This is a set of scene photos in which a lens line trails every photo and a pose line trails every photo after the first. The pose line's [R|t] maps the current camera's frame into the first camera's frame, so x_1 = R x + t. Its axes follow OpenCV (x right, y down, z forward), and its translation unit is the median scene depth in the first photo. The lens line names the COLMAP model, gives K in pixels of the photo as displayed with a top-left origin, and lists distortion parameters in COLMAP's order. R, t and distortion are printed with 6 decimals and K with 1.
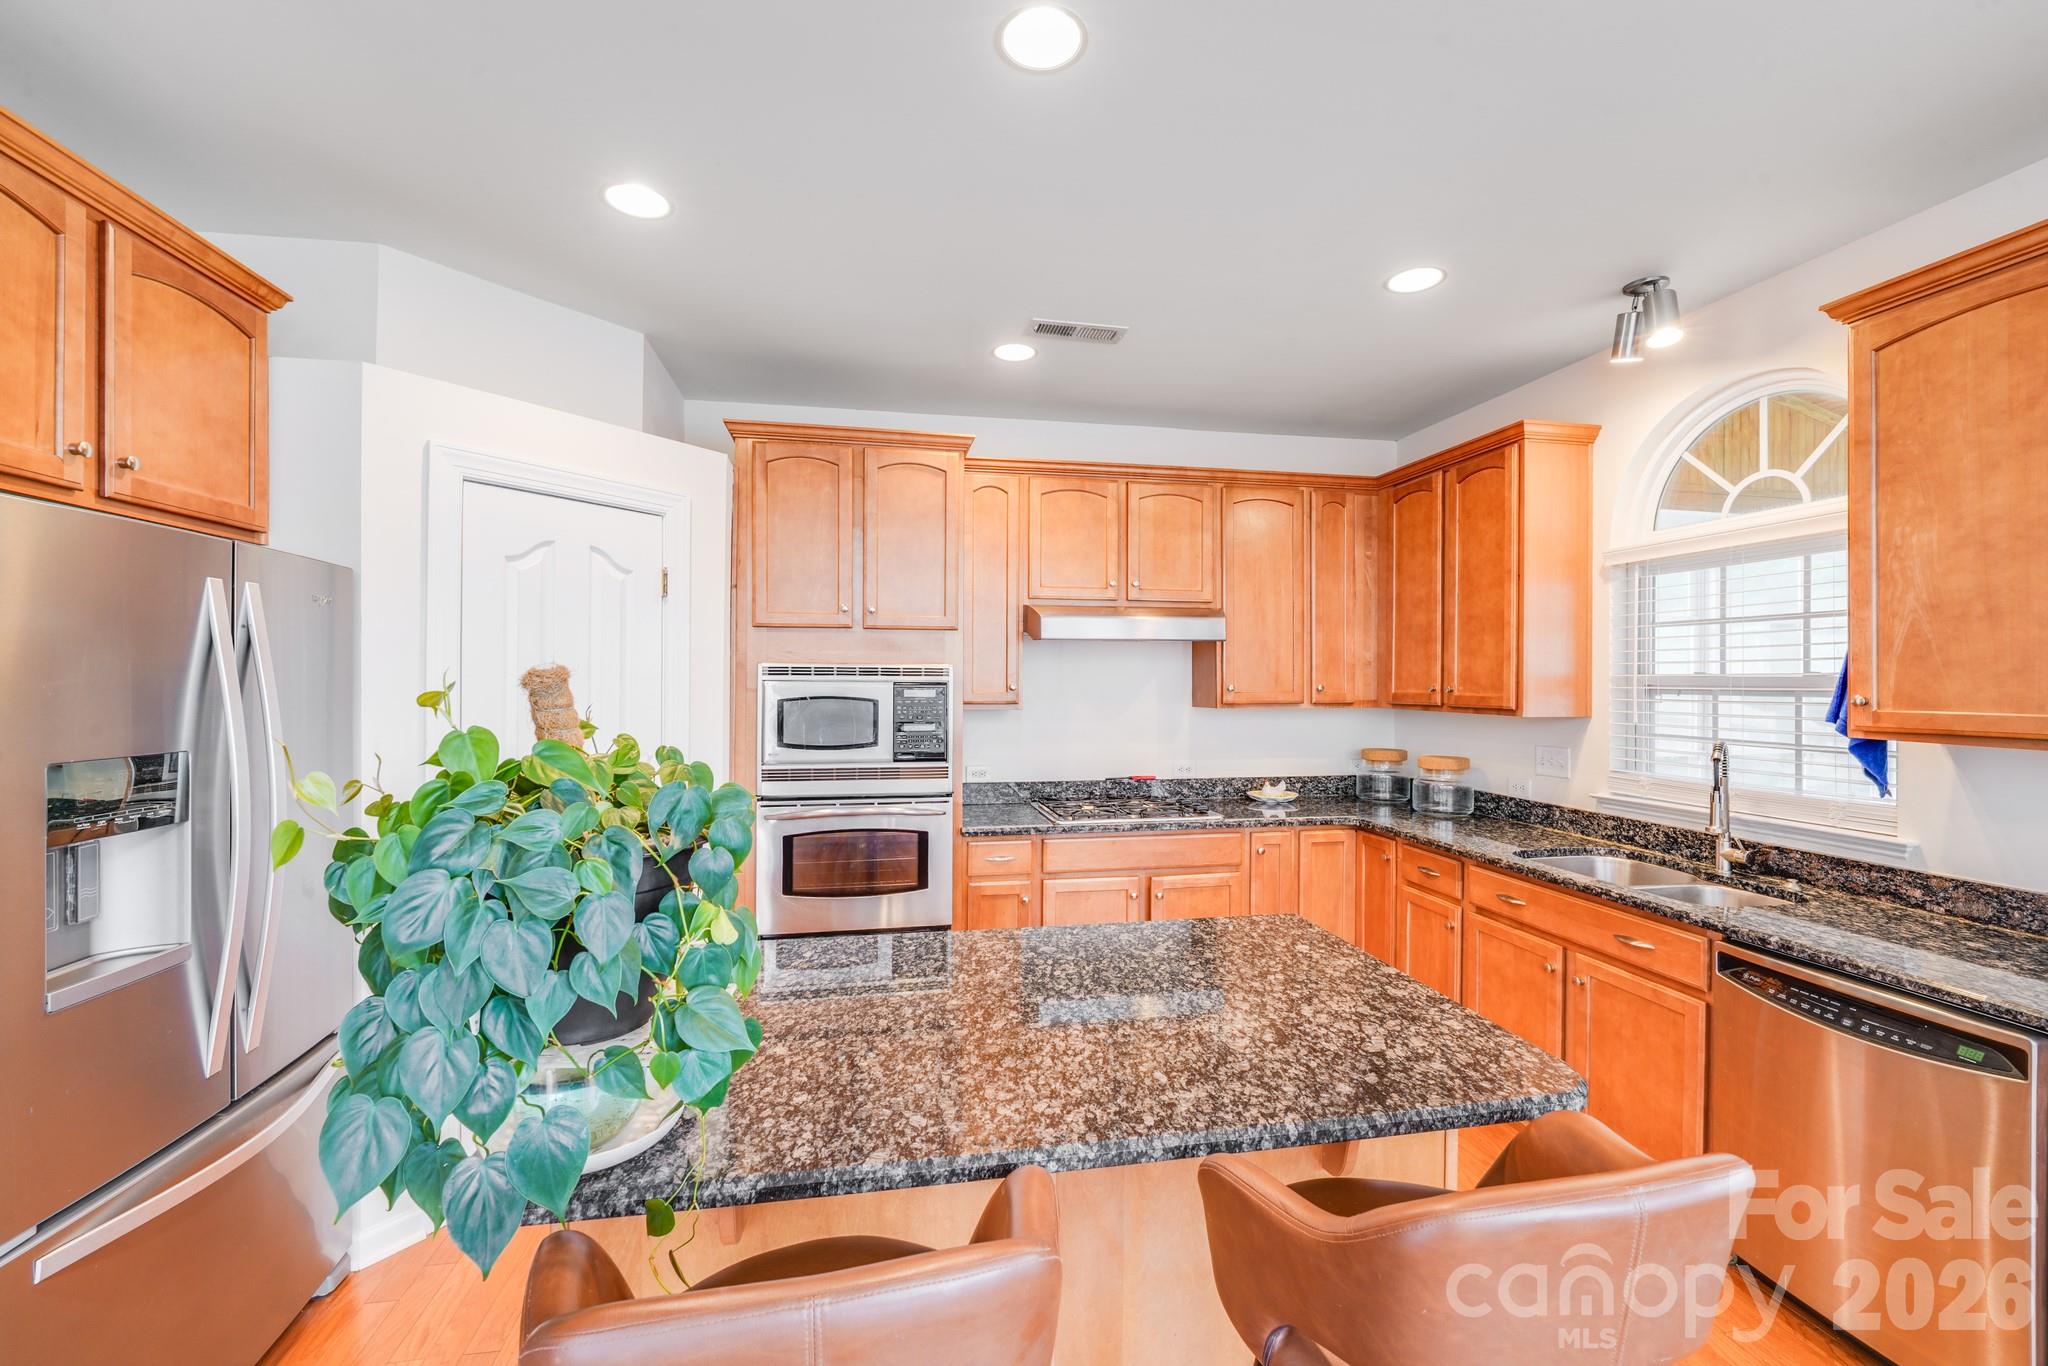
lens RADIAL K [[832.6, 0, 1027.6], [0, 832.6, 674.9], [0, 0, 1]] dist [-0.006933, -0.000520]
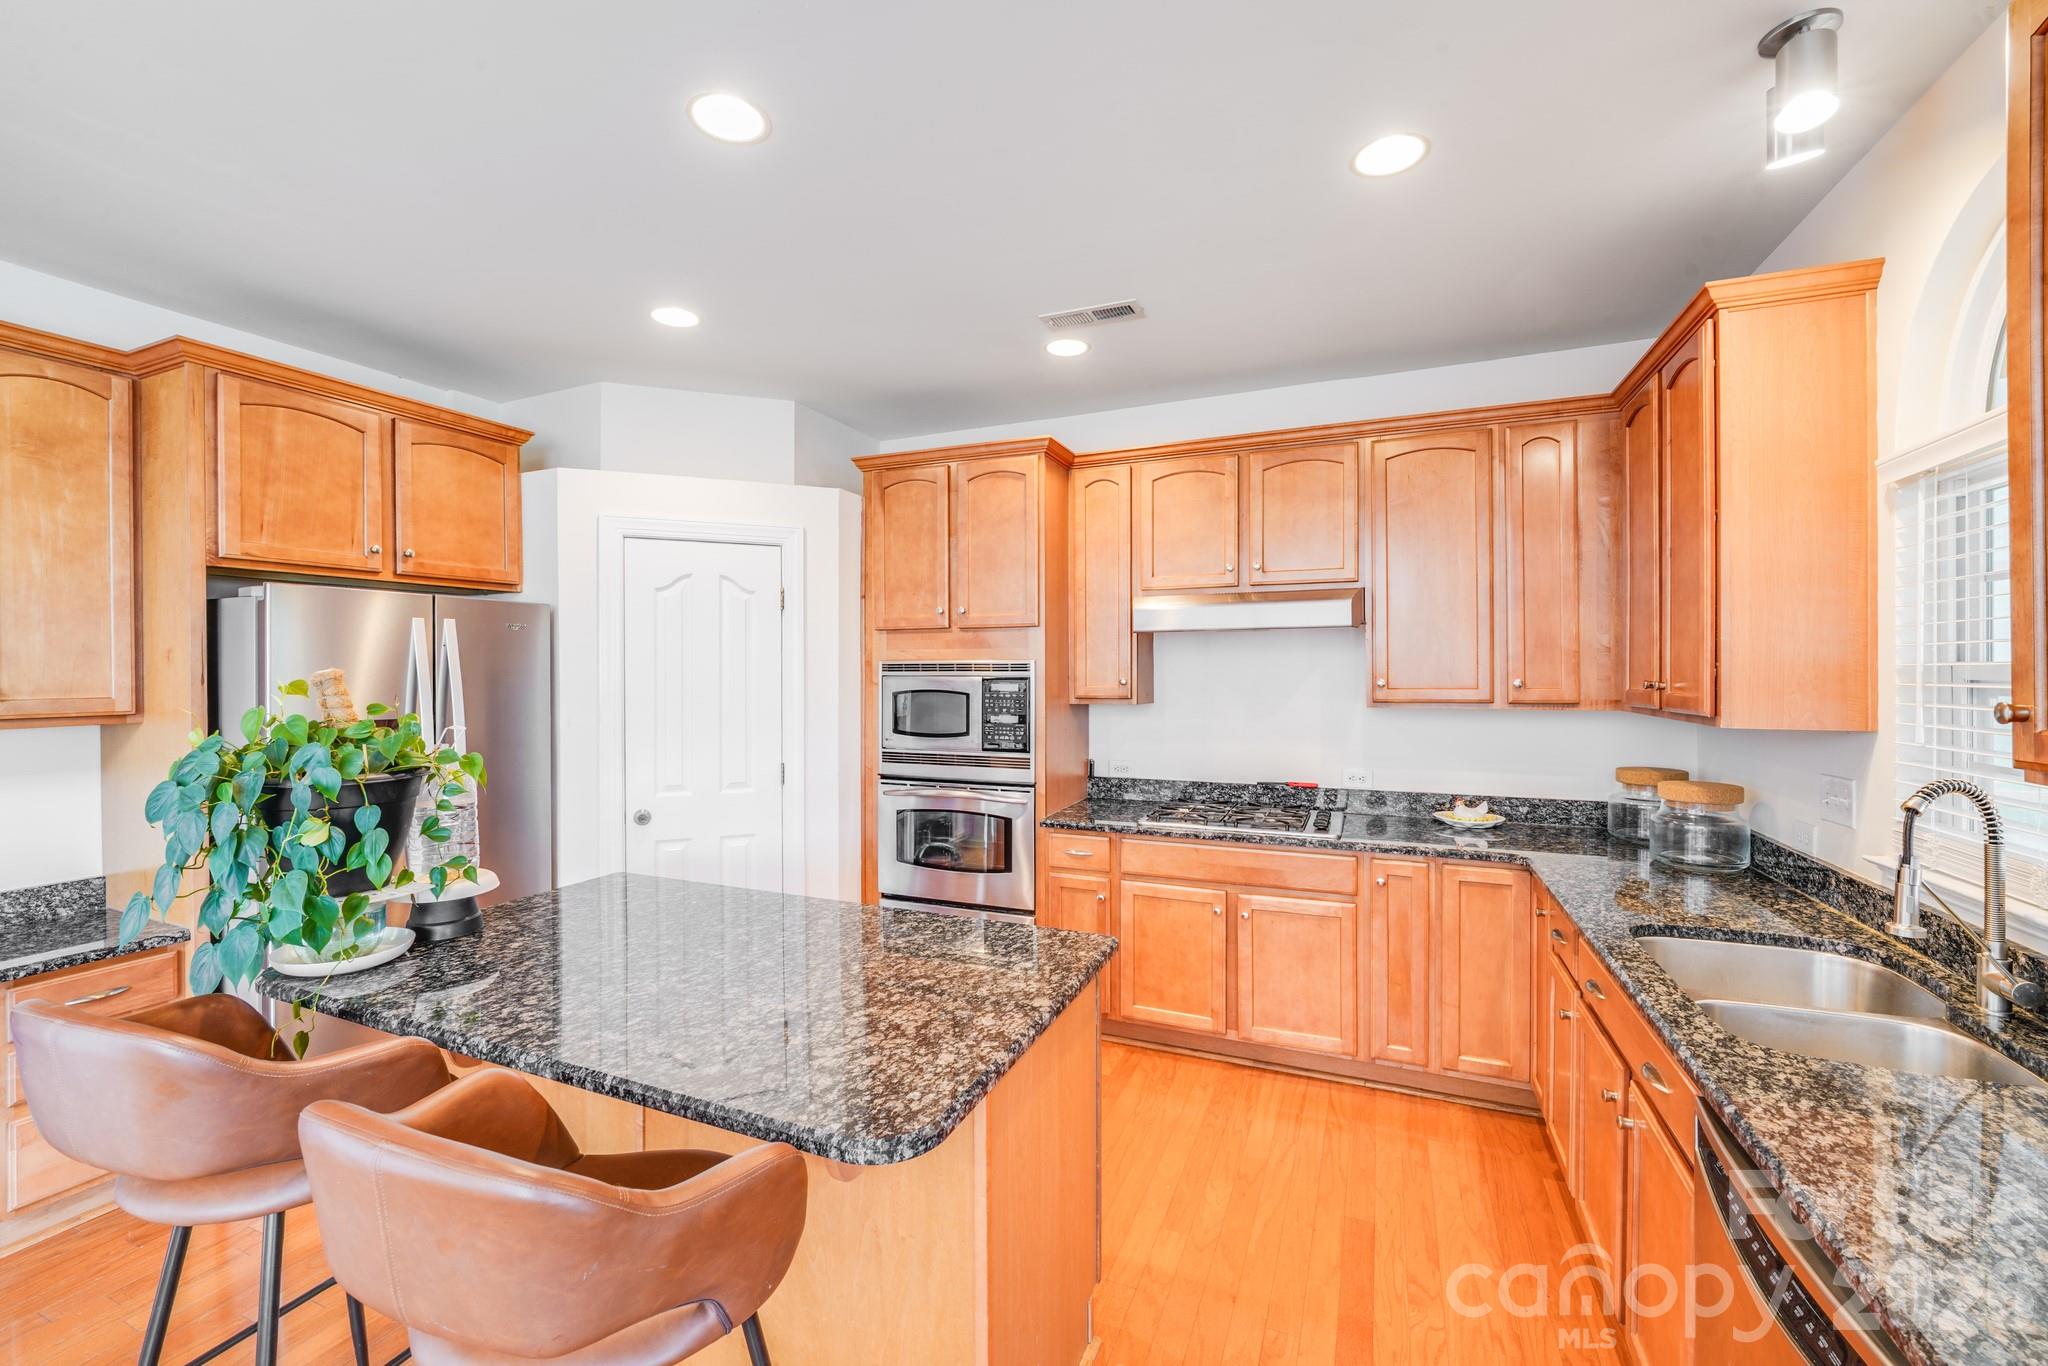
lens RADIAL K [[832.6, 0, 1021.7], [0, 832.6, 671.2], [0, 0, 1]] dist [-0.006933, -0.000520]
pose [[0.829556, -0.005587, -0.558396, 0.484888], [0.007689, 0.999969, 0.001418, -0.000311], [0.558371, -0.005469, 0.829573, 0.133325]]
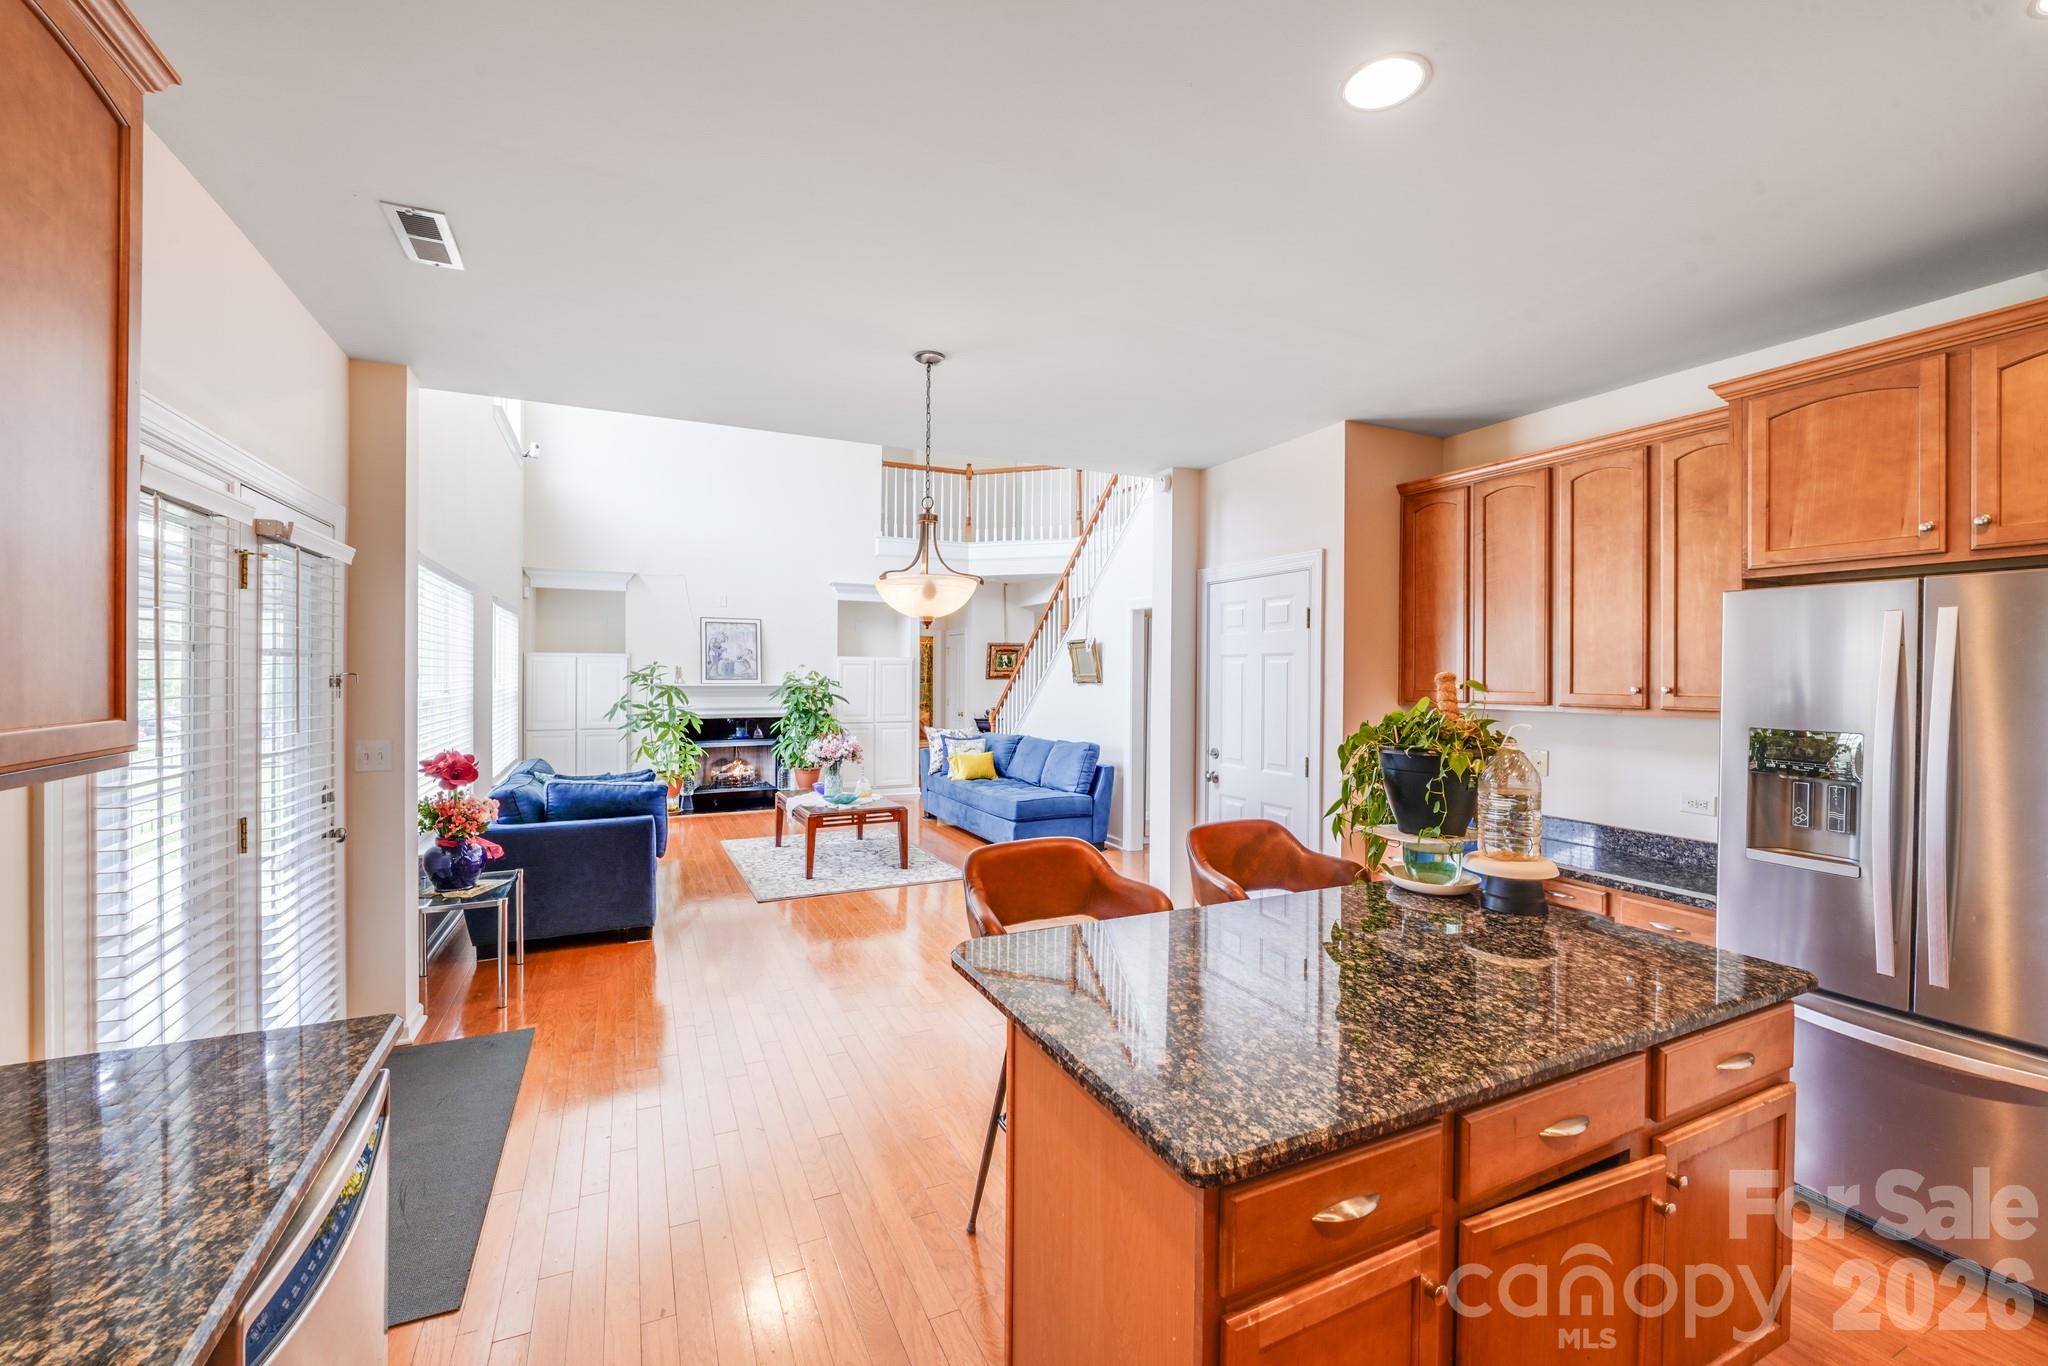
lens RADIAL K [[832.6, 0, 1024.8], [0, 832.6, 680.5], [0, 0, 1]] dist [-0.006933, -0.000520]
pose [[-0.966662, -0.007407, -0.255947, 0.359114], [-0.010938, 0.999864, 0.012376, -0.001418], [0.255821, 0.014763, -0.966611, 0.944001]]
